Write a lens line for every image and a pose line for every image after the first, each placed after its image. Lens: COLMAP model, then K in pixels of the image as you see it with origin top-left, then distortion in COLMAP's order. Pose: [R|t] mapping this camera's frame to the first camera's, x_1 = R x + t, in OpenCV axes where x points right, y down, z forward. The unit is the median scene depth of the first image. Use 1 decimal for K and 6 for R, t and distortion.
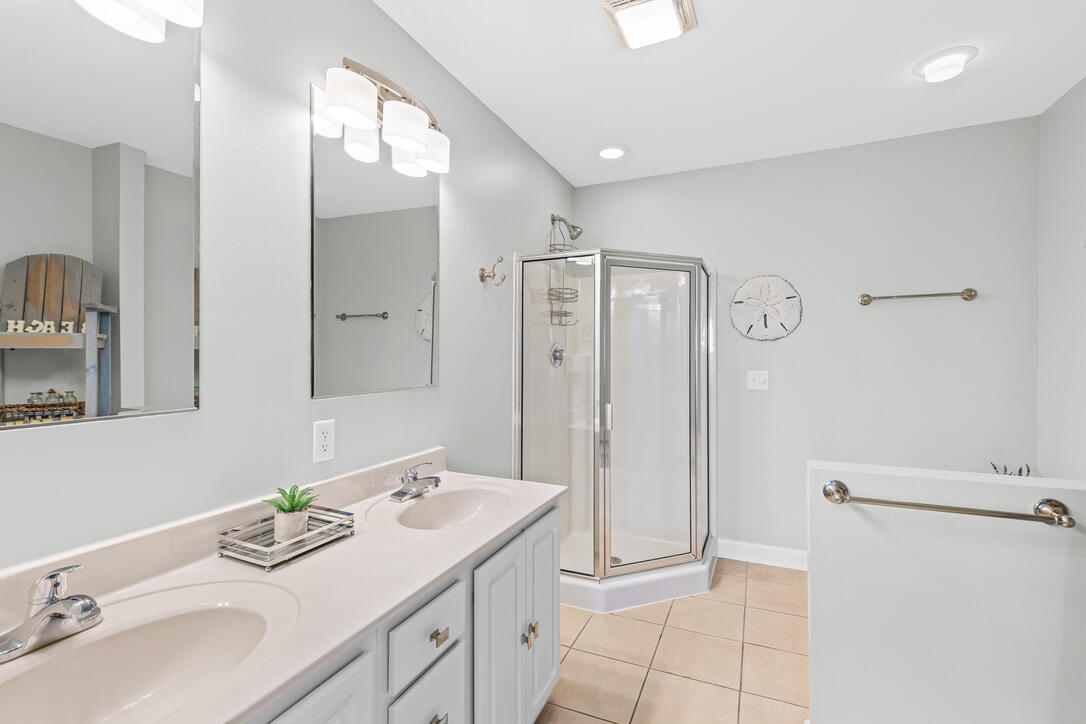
lens RADIAL K [[489.5, 0, 540.2], [0, 489.5, 354.3], [0, 0, 1]] dist [-0.002240, -0.000081]
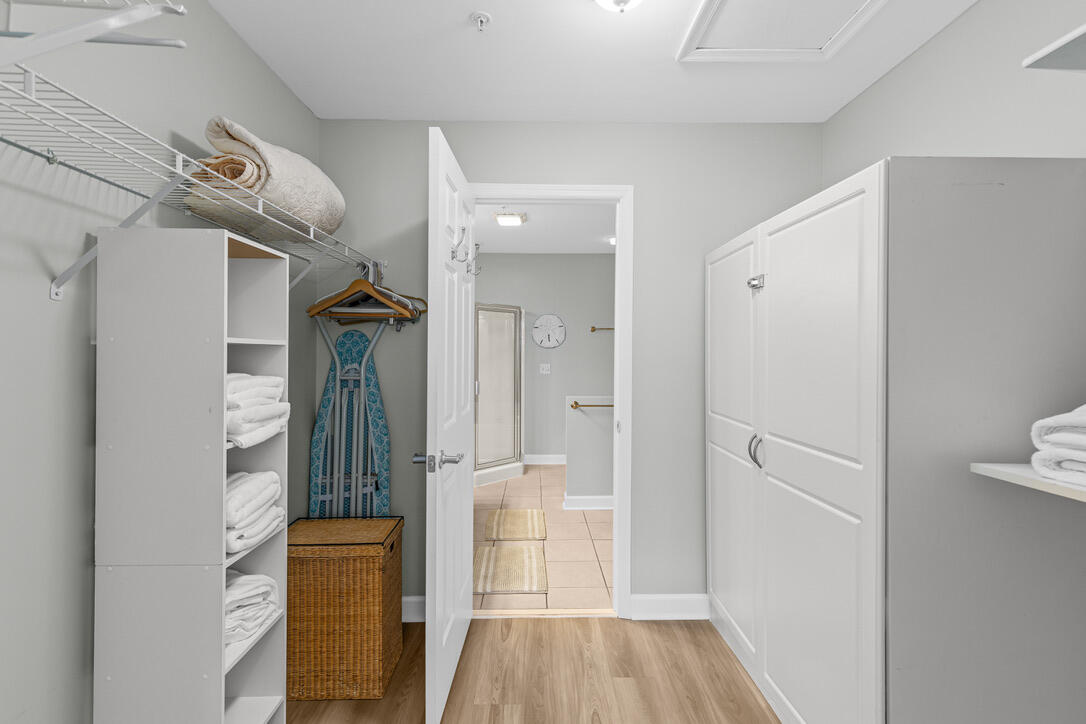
lens RADIAL K [[489.5, 0, 546.0], [0, 489.5, 356.4], [0, 0, 1]] dist [-0.002240, -0.000081]
pose [[0.902392, 0.001780, 0.430912, -0.401586], [-0.006335, 0.999938, 0.009134, -0.014985], [-0.430869, -0.010972, 0.902348, -0.775616]]
